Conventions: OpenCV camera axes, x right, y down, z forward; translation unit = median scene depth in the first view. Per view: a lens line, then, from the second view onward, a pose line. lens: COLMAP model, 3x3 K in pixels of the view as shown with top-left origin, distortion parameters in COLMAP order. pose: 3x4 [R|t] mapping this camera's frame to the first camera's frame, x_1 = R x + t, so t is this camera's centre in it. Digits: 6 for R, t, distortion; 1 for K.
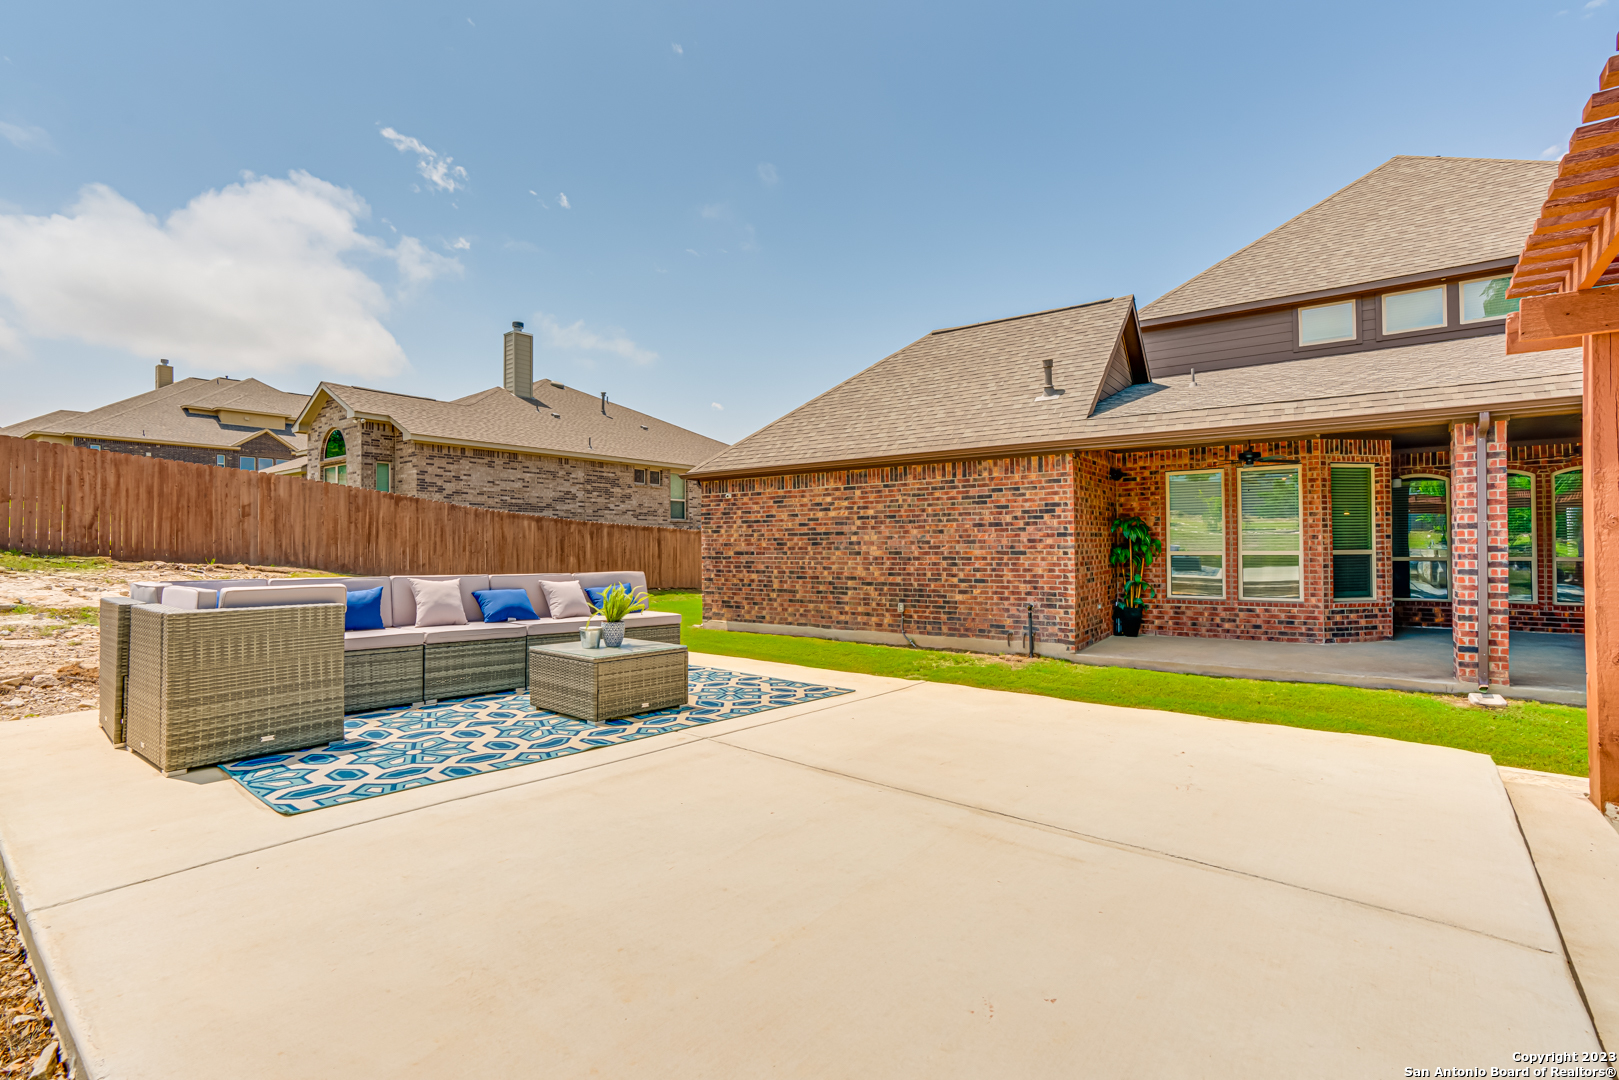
lens RADIAL K [[726.7, 0, 815.1], [0, 726.7, 538.3], [0, 0, 1]] dist [-0.008688, 0.002175]
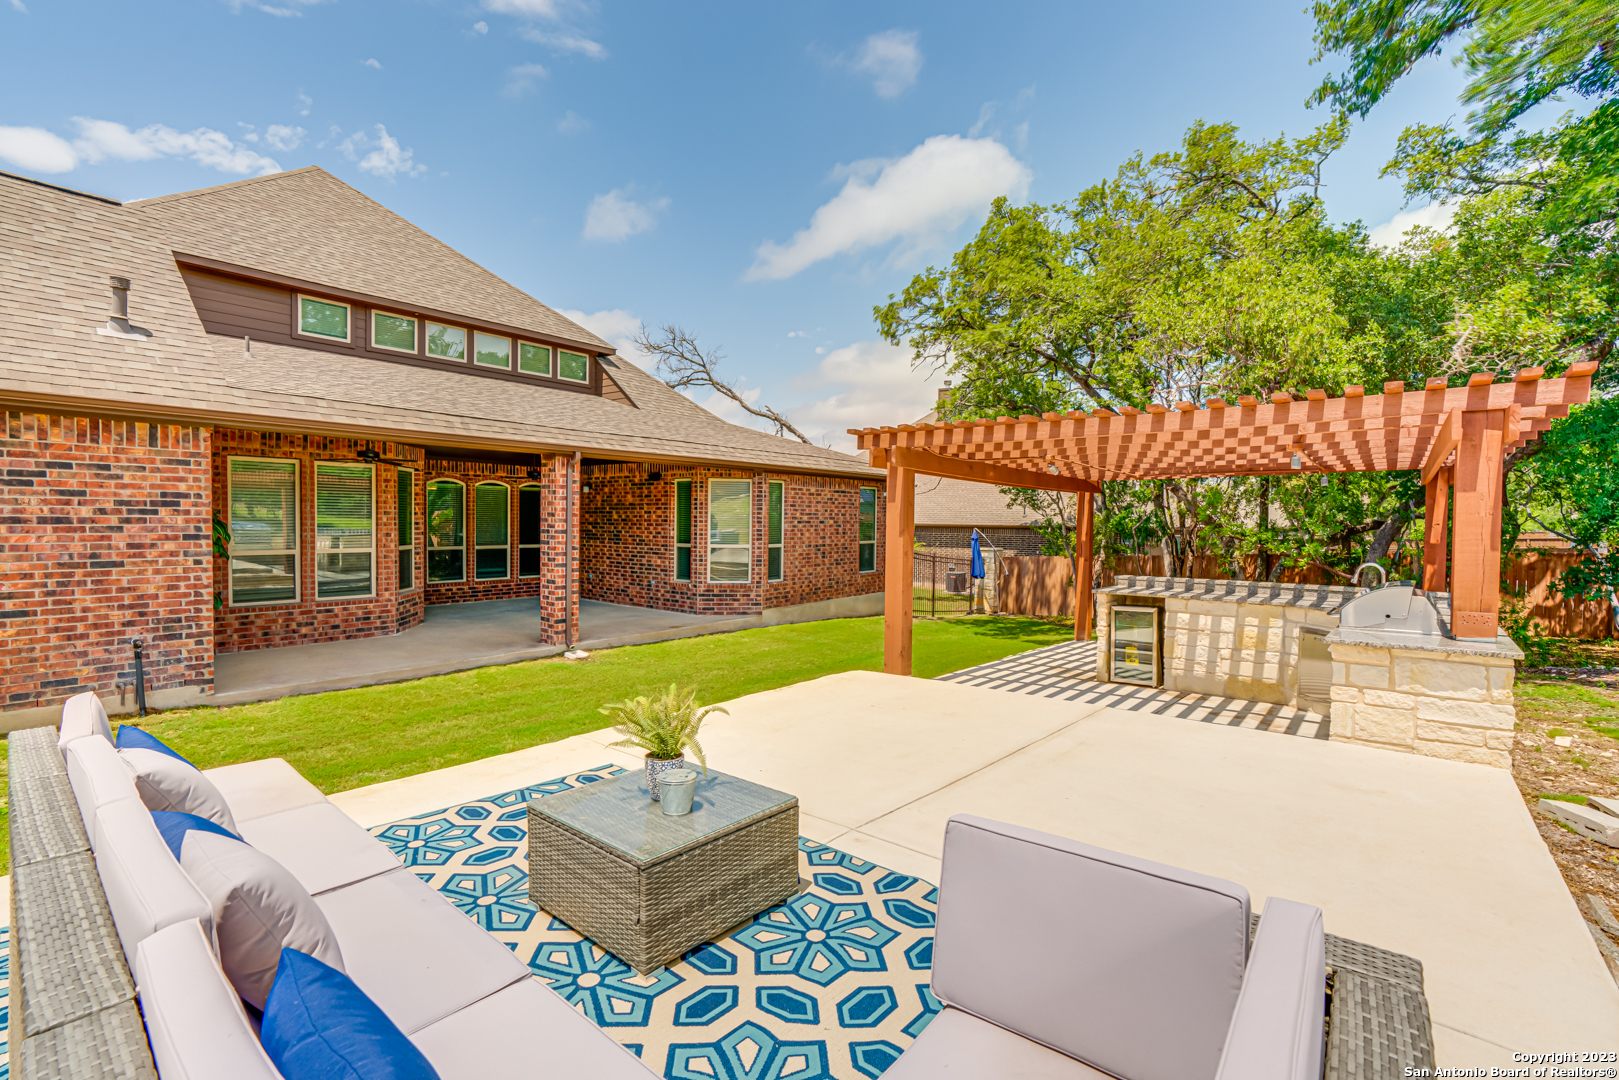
lens RADIAL K [[726.7, 0, 808.7], [0, 726.7, 536.7], [0, 0, 1]] dist [-0.008688, 0.002175]
pose [[0.066880, -0.013925, 0.997664, -0.327490], [-0.021037, 0.999661, 0.015363, -0.028311], [-0.997539, -0.022016, 0.066564, 0.316152]]
